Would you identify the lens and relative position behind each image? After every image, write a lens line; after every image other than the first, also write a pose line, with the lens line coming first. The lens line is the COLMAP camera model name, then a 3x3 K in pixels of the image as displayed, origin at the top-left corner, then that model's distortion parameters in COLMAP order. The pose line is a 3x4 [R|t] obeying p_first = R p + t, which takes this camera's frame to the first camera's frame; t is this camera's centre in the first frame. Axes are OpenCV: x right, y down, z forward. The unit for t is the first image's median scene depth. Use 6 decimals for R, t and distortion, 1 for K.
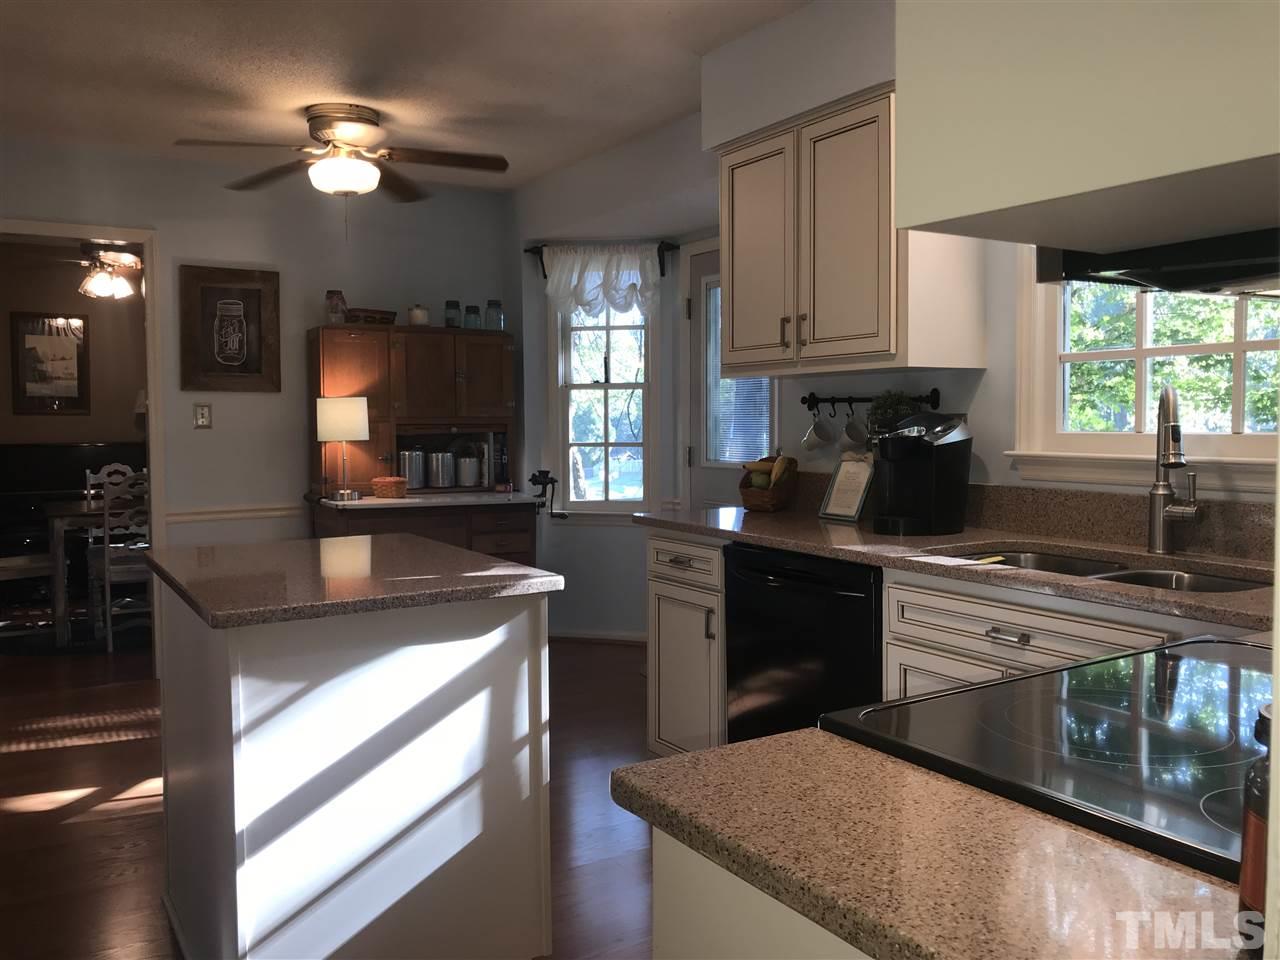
lens RADIAL K [[1017.4, 0, 606.7], [0, 1017.4, 462.8], [0, 0, 1]] dist [-0.000045, -0.003567]
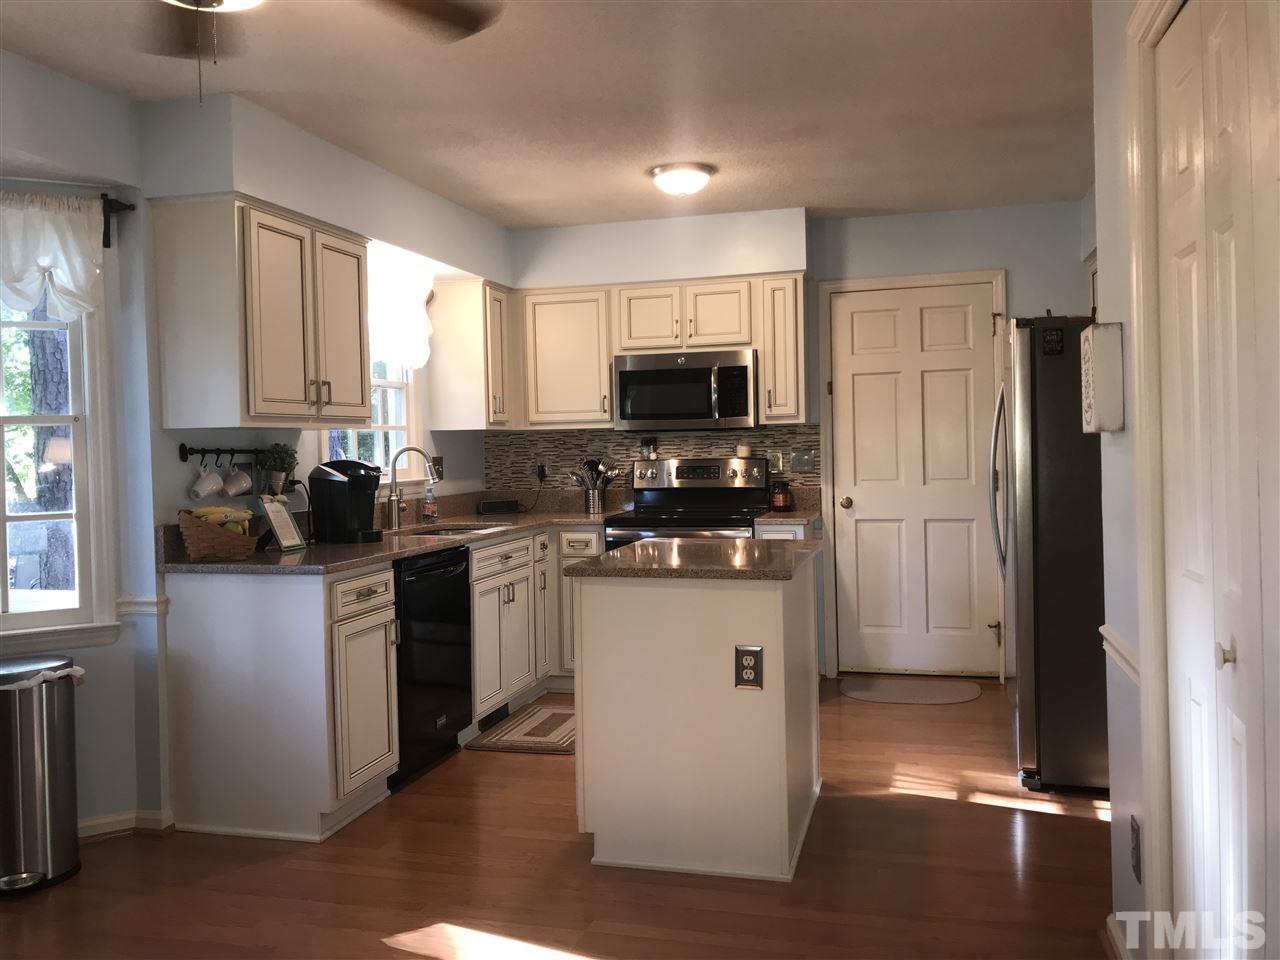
lens RADIAL K [[1017.4, 0, 606.7], [0, 1017.4, 462.8], [0, 0, 1]] dist [-0.000045, -0.003567]
pose [[-0.693498, 0.017824, 0.720239, -0.934825], [0.065532, 0.997110, 0.038423, -0.071102], [-0.717472, 0.073845, -0.692662, 1.619095]]
